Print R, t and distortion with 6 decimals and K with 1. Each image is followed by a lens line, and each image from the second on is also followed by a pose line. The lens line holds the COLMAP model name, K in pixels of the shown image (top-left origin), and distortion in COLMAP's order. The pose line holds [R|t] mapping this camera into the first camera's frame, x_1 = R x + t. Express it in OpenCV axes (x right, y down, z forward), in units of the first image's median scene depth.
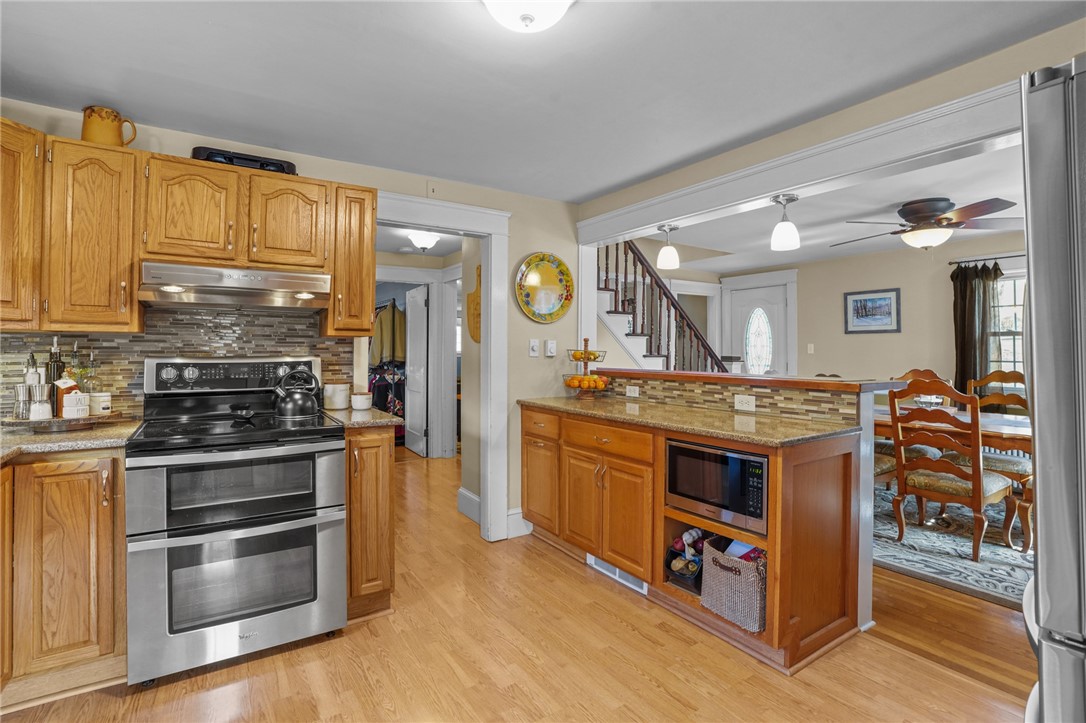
lens RADIAL K [[505.6, 0, 539.2], [0, 505.6, 331.9], [0, 0, 1]] dist [-0.066060, 0.022612]
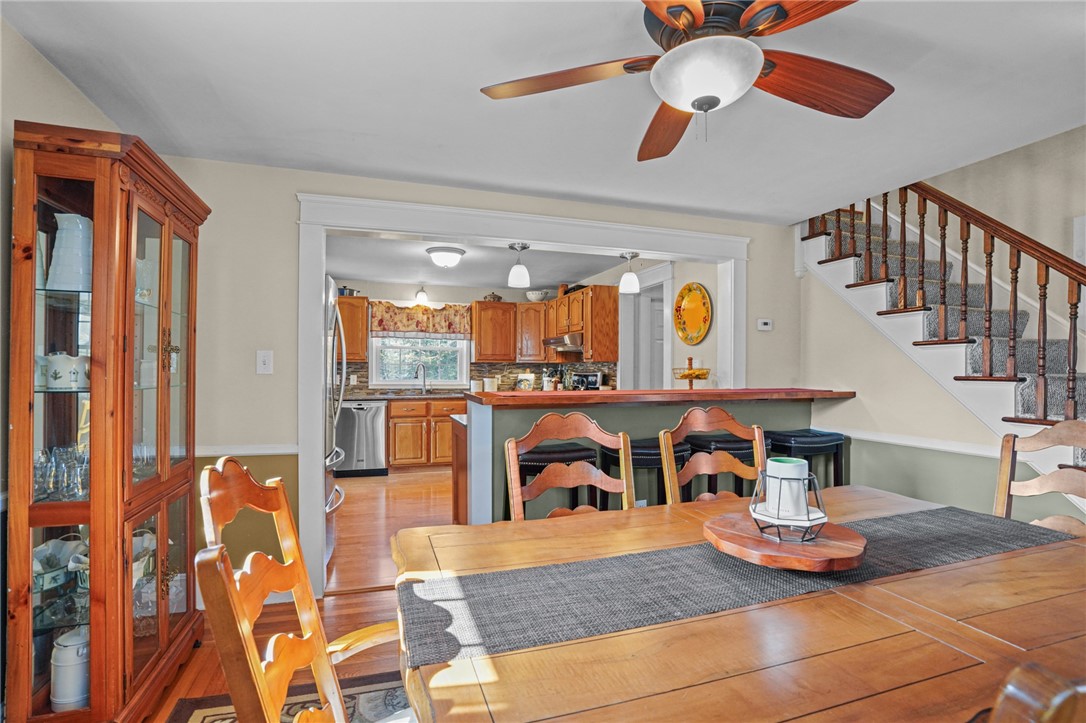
lens RADIAL K [[509.6, 0, 534.5], [0, 509.6, 366.6], [0, 0, 1]] dist [-0.067823, 0.024142]
pose [[-0.264945, -0.007039, -0.964238, 1.804881], [0.029535, 0.999445, -0.015411, 0.056581], [0.963811, -0.032561, -0.264590, 1.438869]]
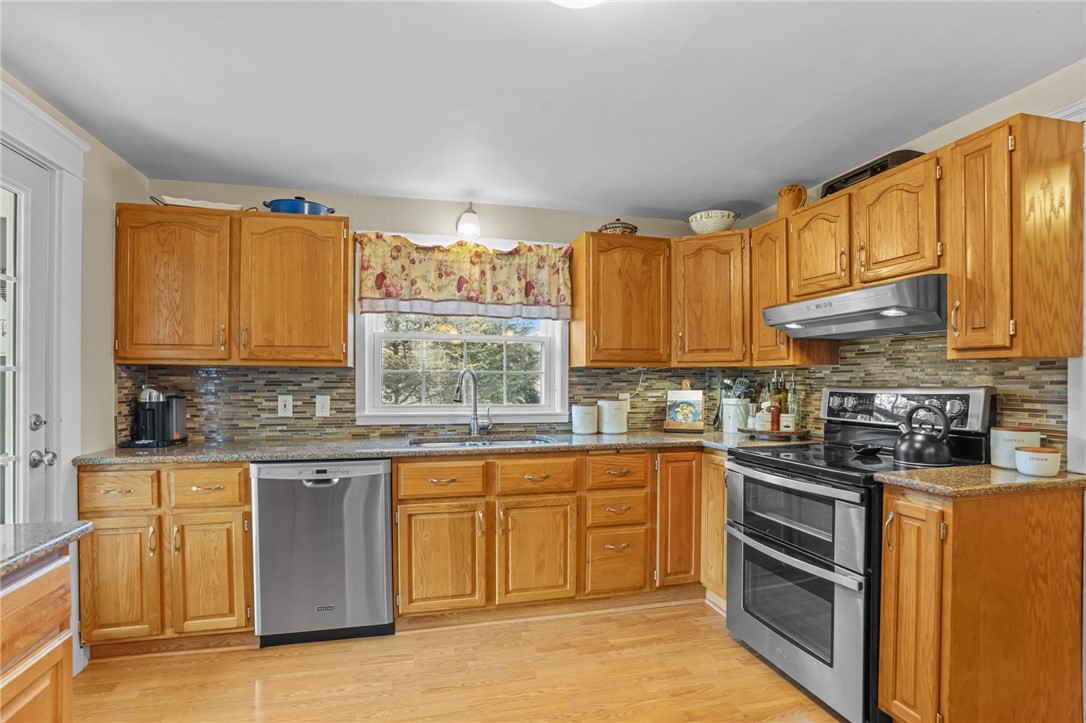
lens RADIAL K [[509.6, 0, 534.5], [0, 509.6, 366.6], [0, 0, 1]] dist [-0.067823, 0.024142]
pose [[-0.323300, -0.023861, -0.945996, 0.461625], [0.035092, 0.998692, -0.037183, 0.024076], [0.945646, -0.045219, -0.322040, 0.684278]]
